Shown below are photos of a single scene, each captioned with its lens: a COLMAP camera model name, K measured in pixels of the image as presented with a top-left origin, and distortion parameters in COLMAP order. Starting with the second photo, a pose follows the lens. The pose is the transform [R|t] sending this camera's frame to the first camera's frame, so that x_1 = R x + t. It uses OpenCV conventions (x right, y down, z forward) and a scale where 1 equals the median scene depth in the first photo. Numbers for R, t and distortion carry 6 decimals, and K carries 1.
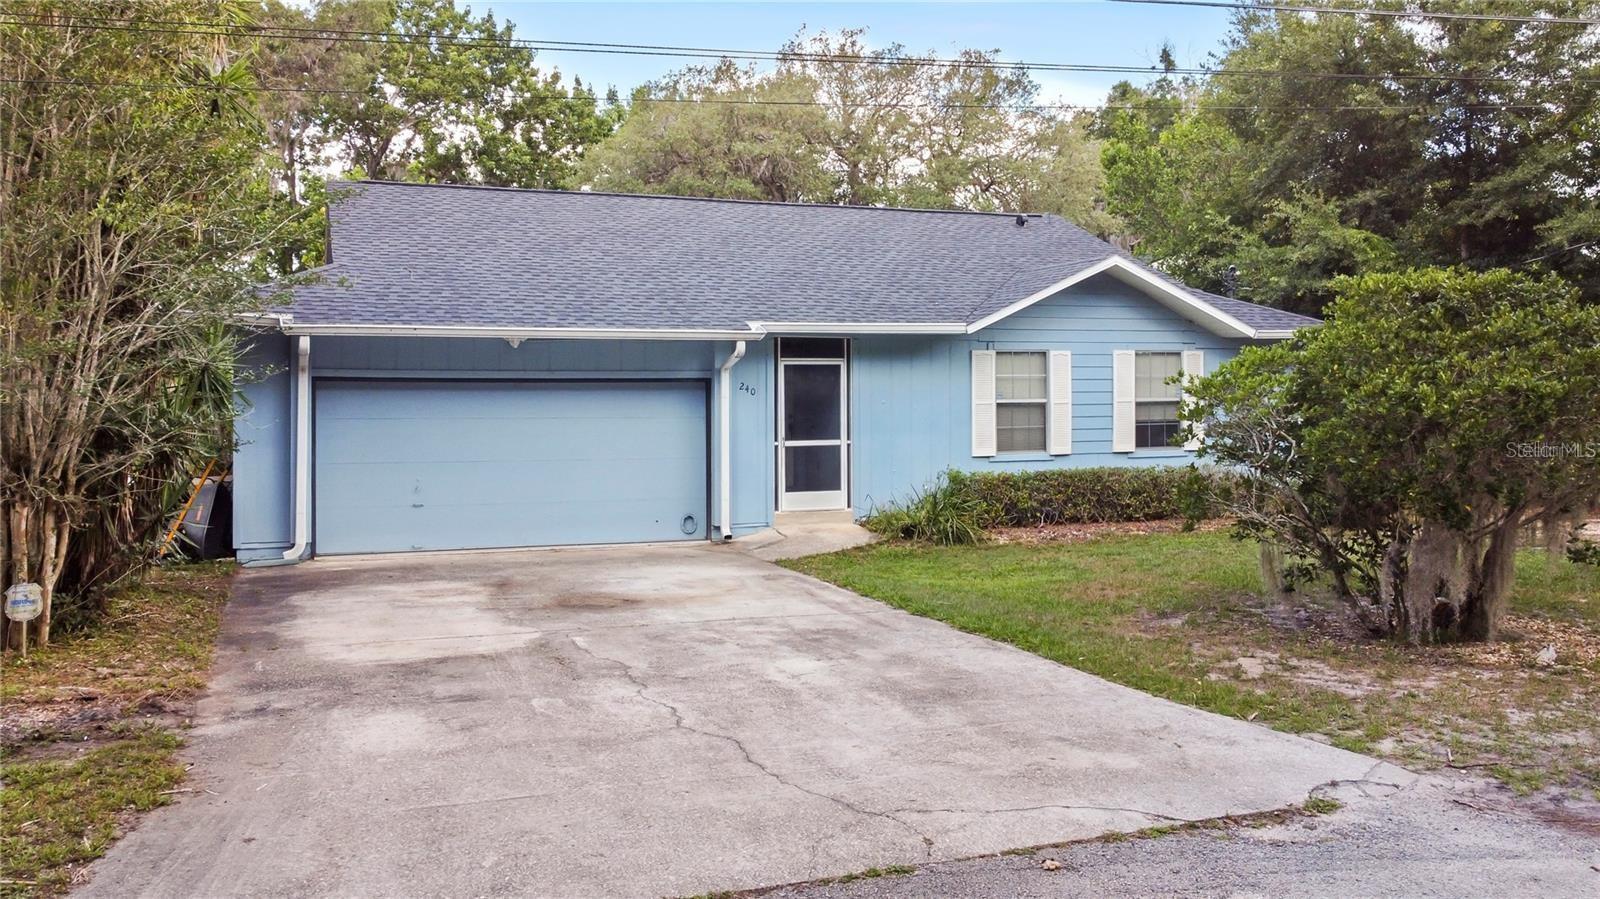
lens RADIAL K [[1134.4, 0, 801.3], [0, 1134.4, 355.5], [0, 0, 1]] dist [-0.002433, -0.000015]
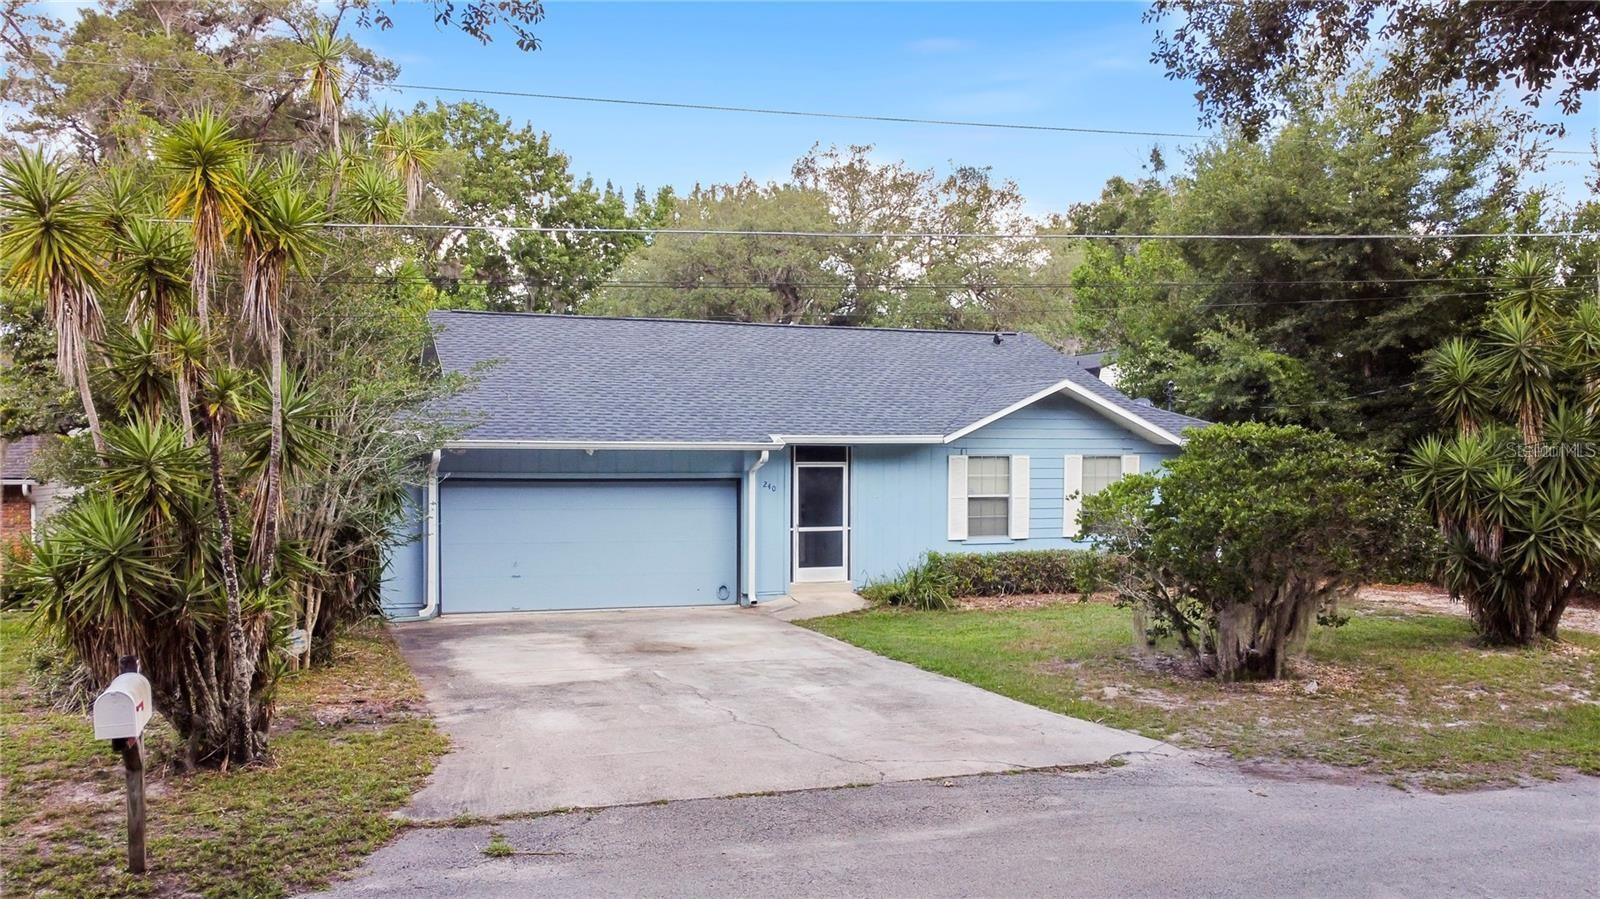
lens RADIAL K [[1155.3, 0, 801.2], [0, 1155.3, 459.7], [0, 0, 1]] dist [0.004530, -0.004585]
pose [[0.999936, 0.008276, -0.007719, -0.002271], [-0.007990, 0.999302, 0.036480, -0.048184], [0.008016, -0.036416, 0.999305, -0.292248]]
